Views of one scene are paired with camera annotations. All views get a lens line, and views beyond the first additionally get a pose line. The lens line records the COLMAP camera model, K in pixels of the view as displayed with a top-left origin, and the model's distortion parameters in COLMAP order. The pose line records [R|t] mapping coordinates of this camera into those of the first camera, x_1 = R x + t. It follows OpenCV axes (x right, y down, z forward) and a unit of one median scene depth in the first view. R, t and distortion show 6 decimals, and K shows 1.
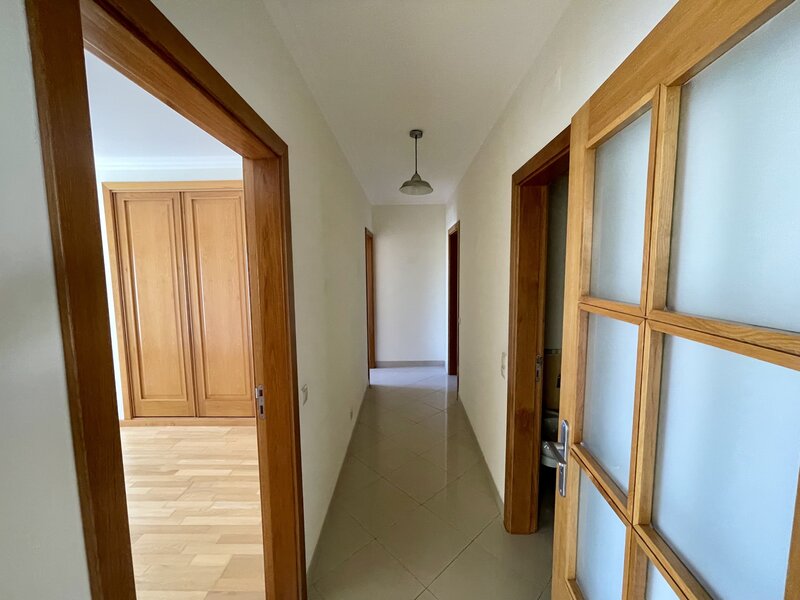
lens RADIAL K [[323.0, 0, 394.7], [0, 323.0, 296.9], [0, 0, 1]] dist [0.001676, -0.000905]
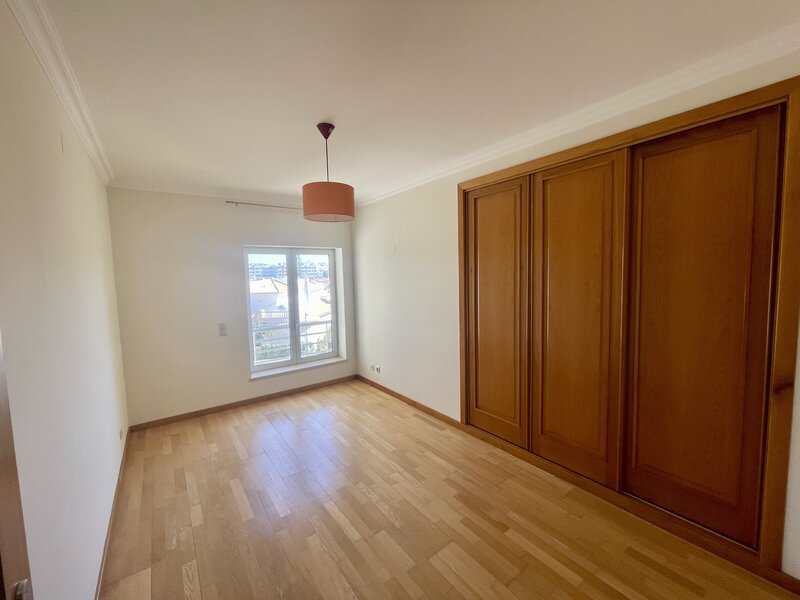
lens RADIAL K [[323.0, 0, 398.8], [0, 323.0, 296.6], [0, 0, 1]] dist [0.001676, -0.000905]
pose [[0.613807, 0.054097, -0.787601, -0.205837], [-0.057756, 0.998053, 0.023541, -0.016809], [0.787341, 0.031039, 0.615736, 0.243830]]
